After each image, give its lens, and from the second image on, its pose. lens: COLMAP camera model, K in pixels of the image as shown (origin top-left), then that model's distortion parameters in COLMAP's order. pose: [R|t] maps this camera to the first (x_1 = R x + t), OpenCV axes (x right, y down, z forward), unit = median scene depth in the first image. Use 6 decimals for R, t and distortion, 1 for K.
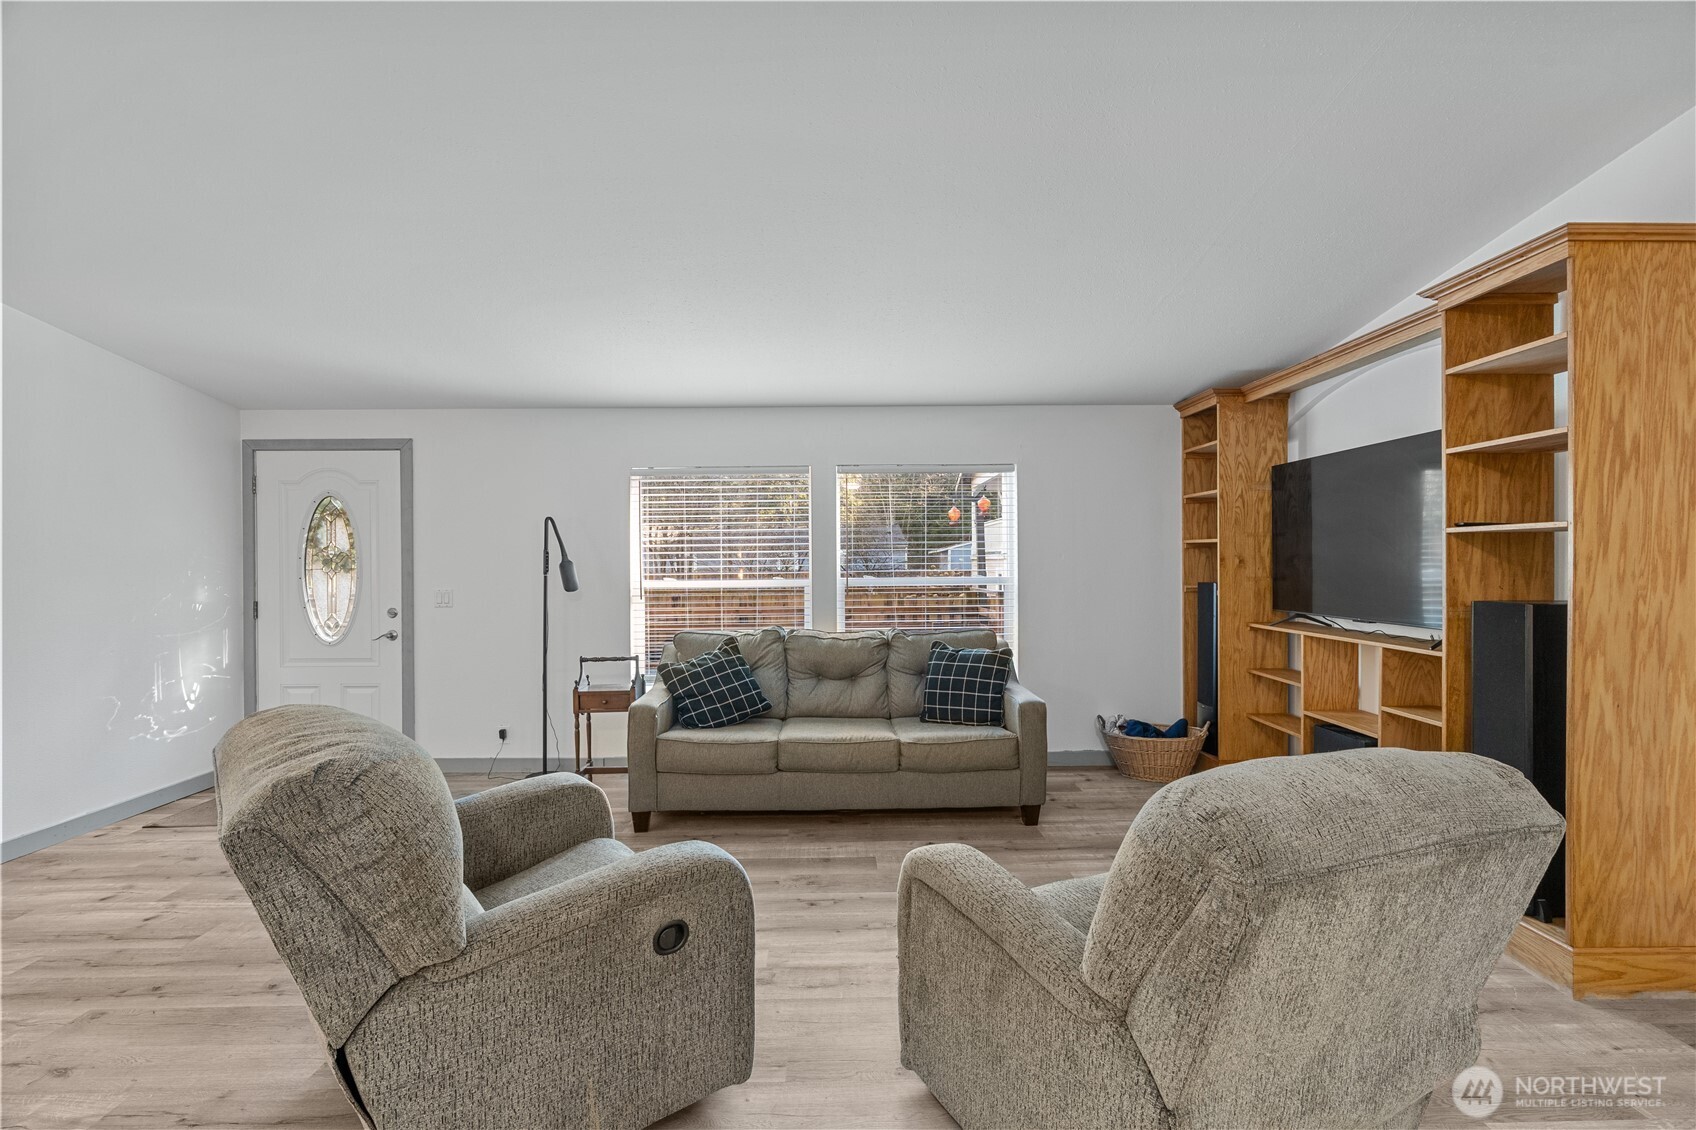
lens RADIAL K [[758.8, 0, 852.1], [0, 758.8, 558.8], [0, 0, 1]] dist [-0.008734, 0.003426]
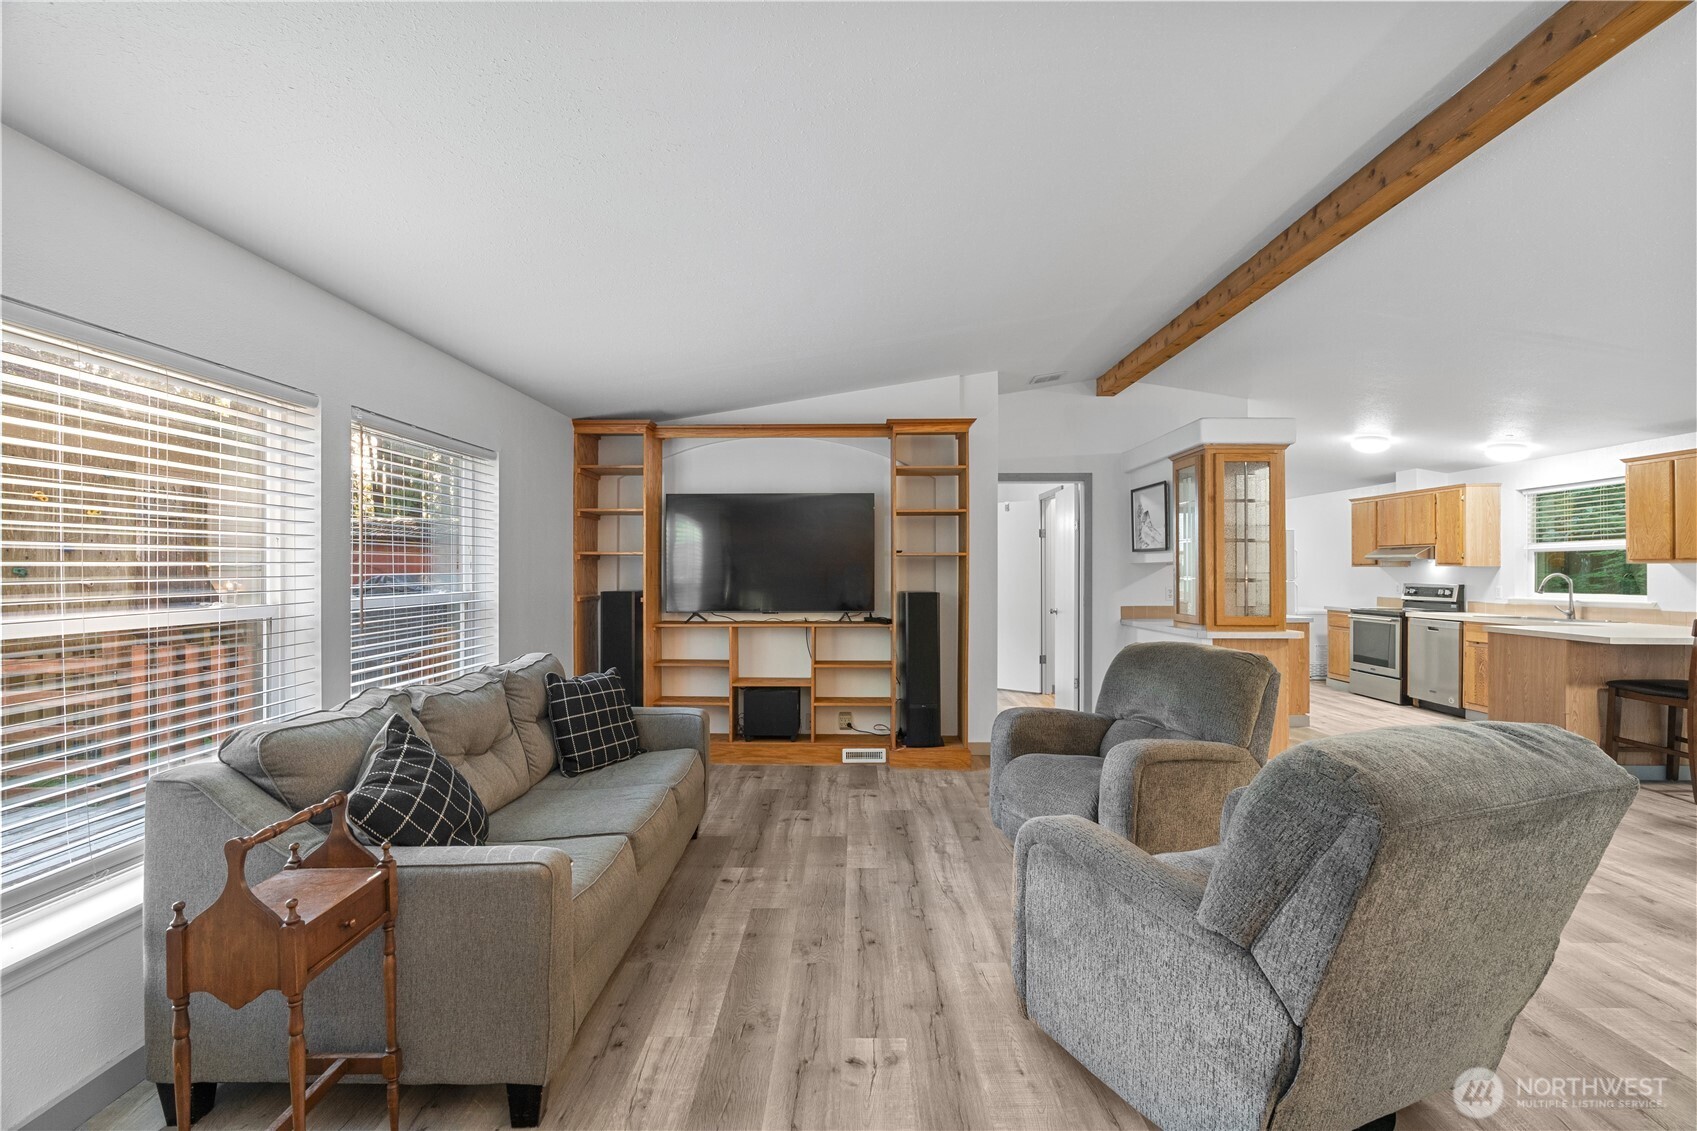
lens RADIAL K [[759.2, 0, 838.5], [0, 759.2, 567.1], [0, 0, 1]] dist [-0.008734, 0.003426]
pose [[0.025787, 0.010137, 0.999616, -0.896158], [0.001998, 0.999946, -0.010192, 0.010916], [-0.999665, 0.002260, 0.025765, 0.934959]]
